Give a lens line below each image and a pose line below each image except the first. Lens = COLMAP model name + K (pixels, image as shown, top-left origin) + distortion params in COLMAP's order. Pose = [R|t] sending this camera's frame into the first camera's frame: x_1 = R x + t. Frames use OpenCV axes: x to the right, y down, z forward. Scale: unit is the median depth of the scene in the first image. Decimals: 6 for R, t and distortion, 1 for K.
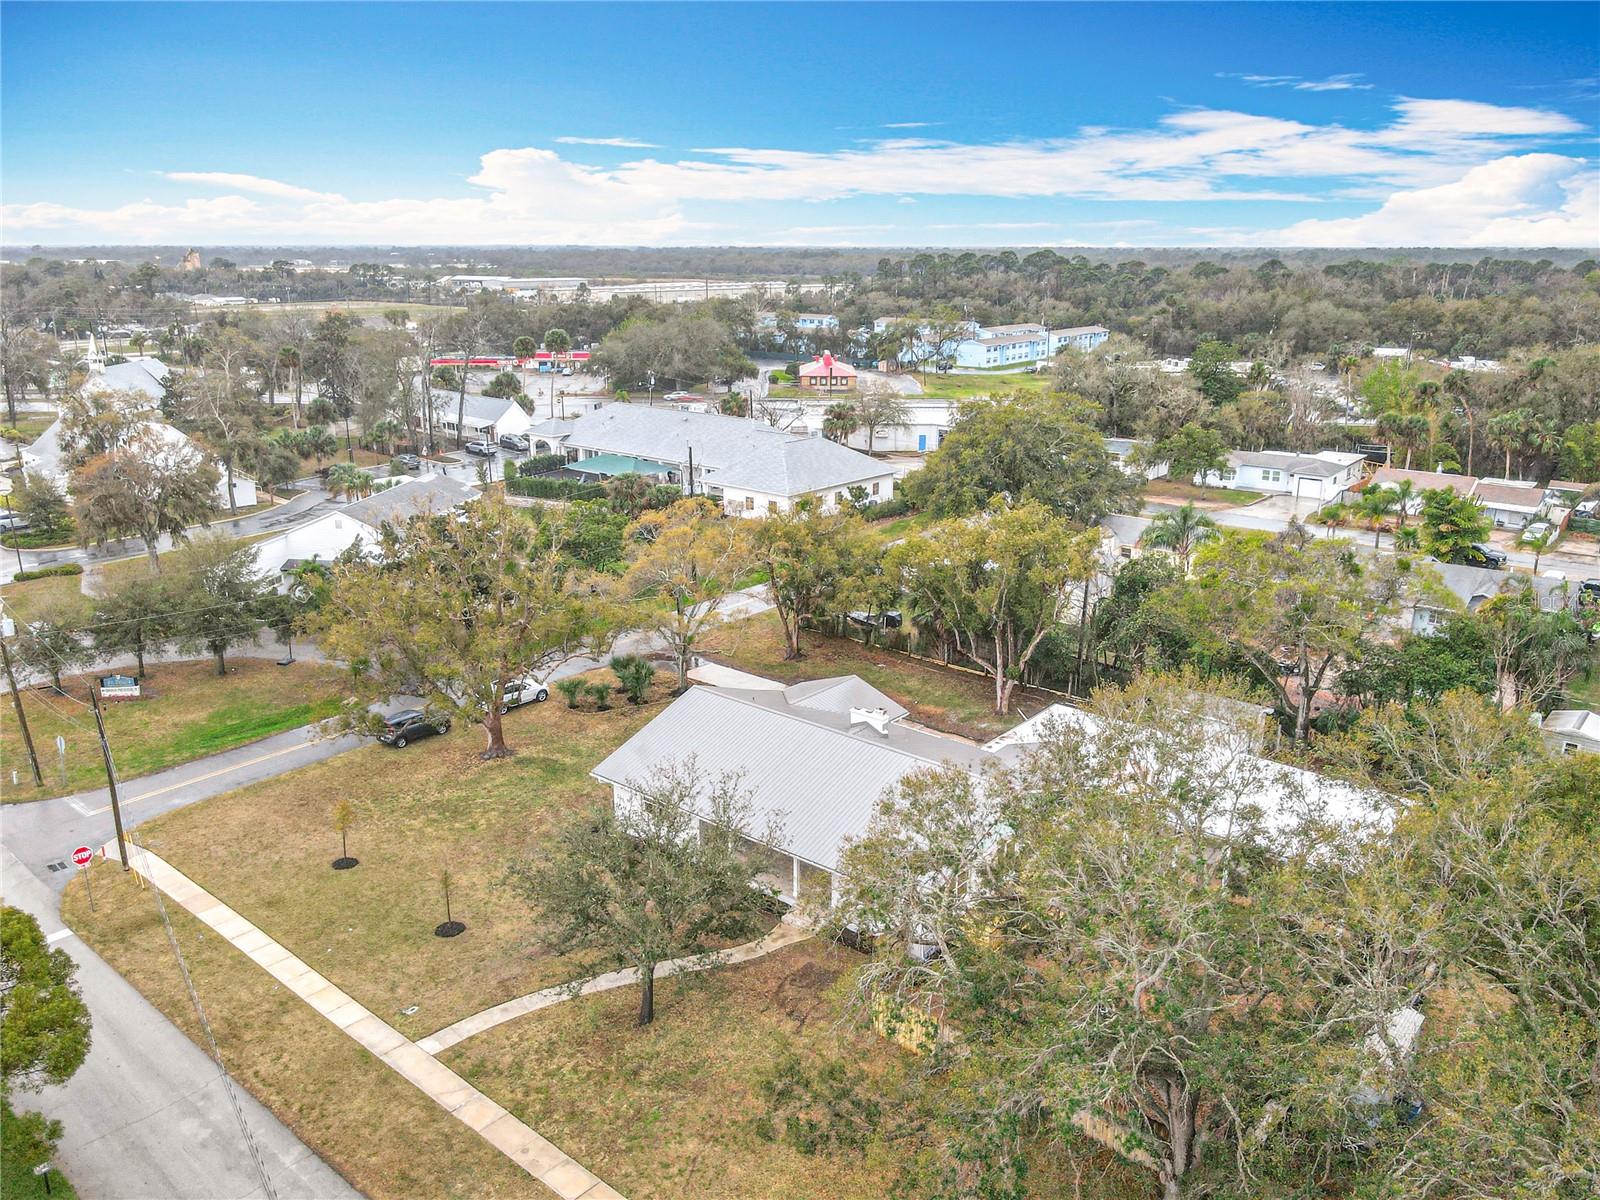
lens RADIAL K [[1211.7, 0, 802.6], [0, 1211.7, 602.5], [0, 0, 1]] dist [0.010624, 0.007711]
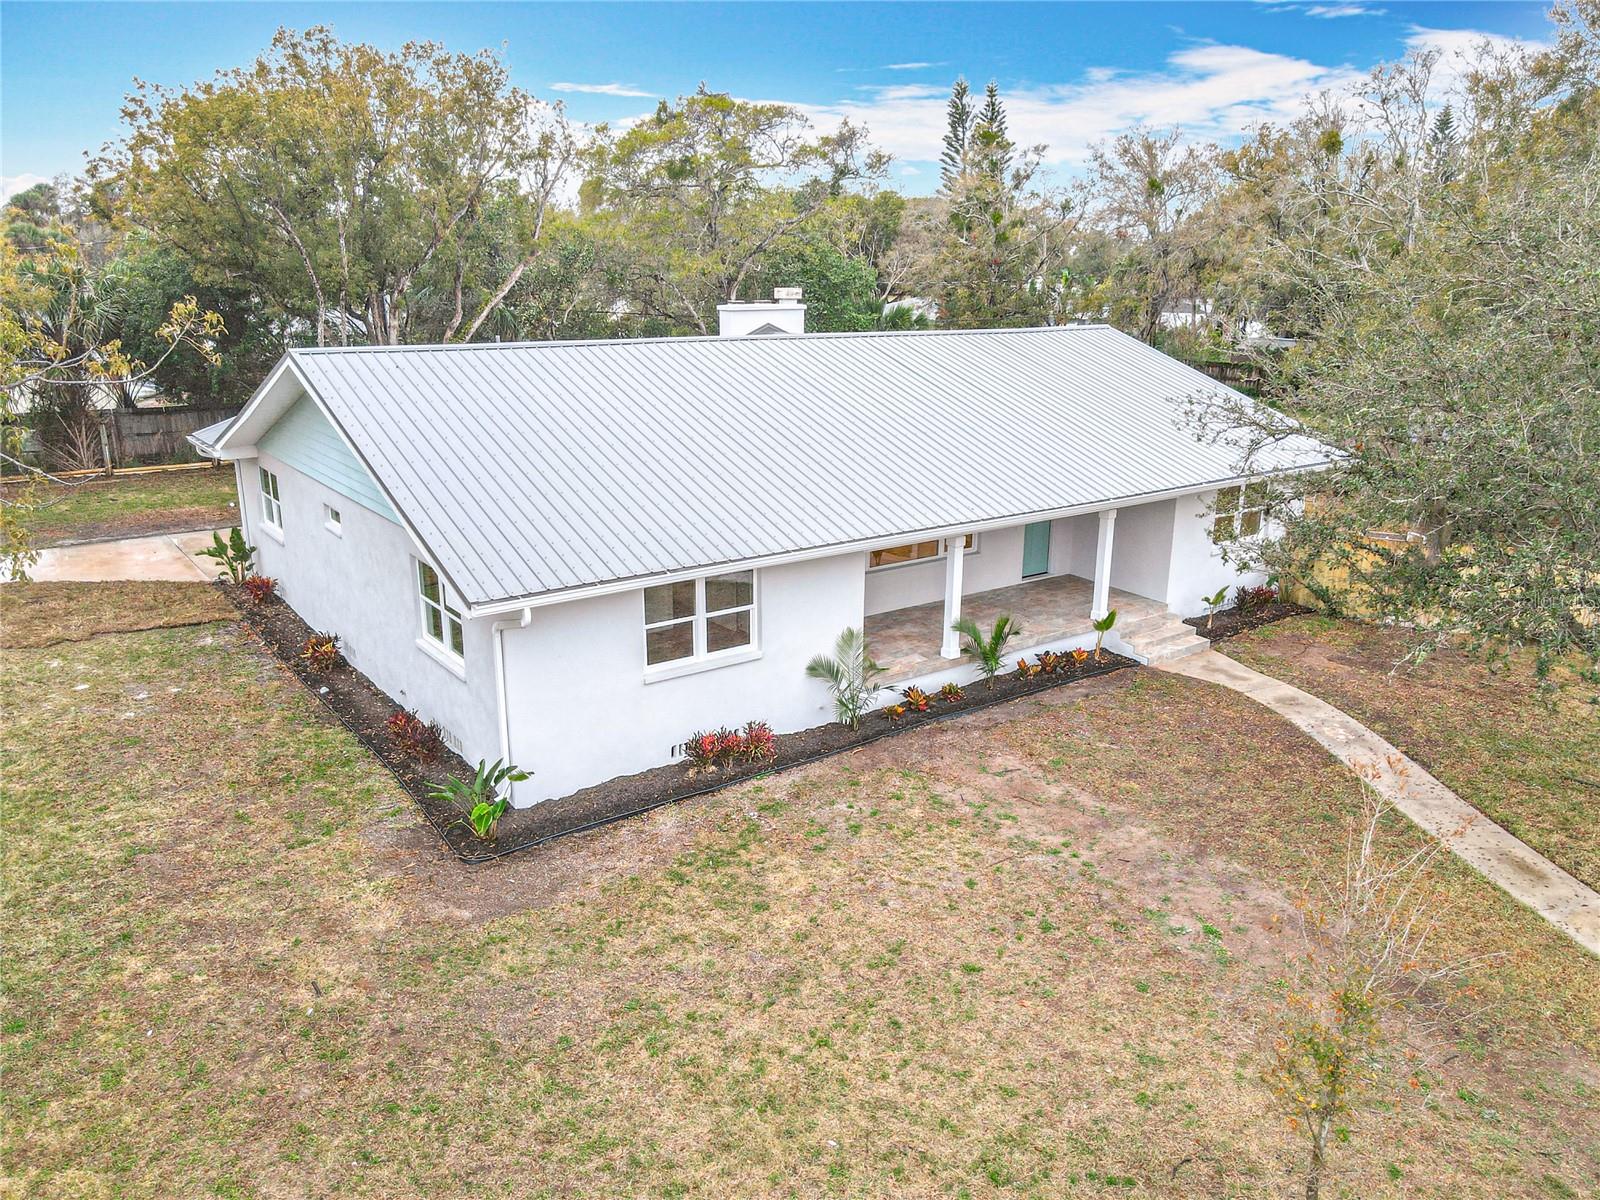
lens RADIAL K [[1178.1, 0, 812.9], [0, 1178.1, 599.7], [0, 0, 1]] dist [-0.006719, 0.047916]
pose [[0.223713, -0.264573, 0.938058, -0.361564], [0.264686, 0.942773, 0.202779, 0.104625], [-0.938026, 0.202927, 0.280940, 0.837408]]
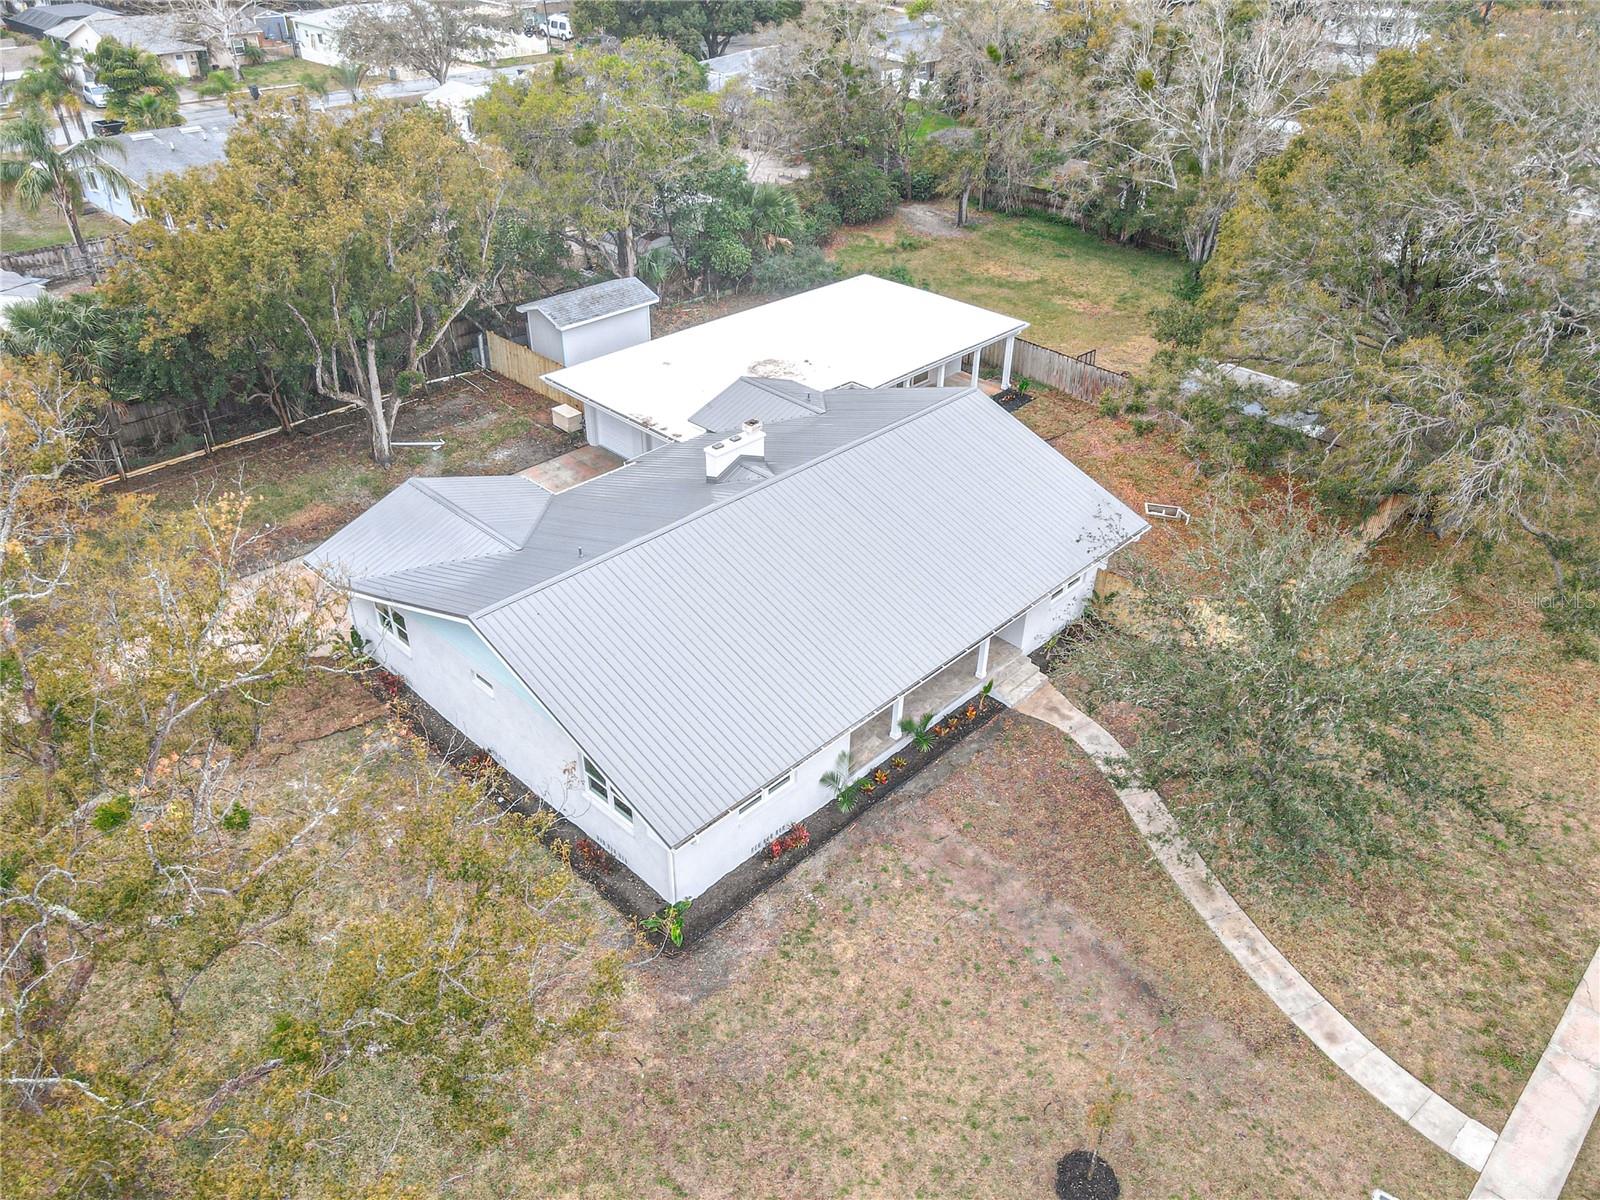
lens RADIAL K [[1178.1, 0, 812.9], [0, 1178.1, 599.7], [0, 0, 1]] dist [-0.006719, 0.047916]
pose [[0.060169, -0.549985, 0.833004, -0.455806], [0.261259, 0.814102, 0.518634, -0.133738], [-0.963392, 0.186424, 0.192672, 0.819677]]
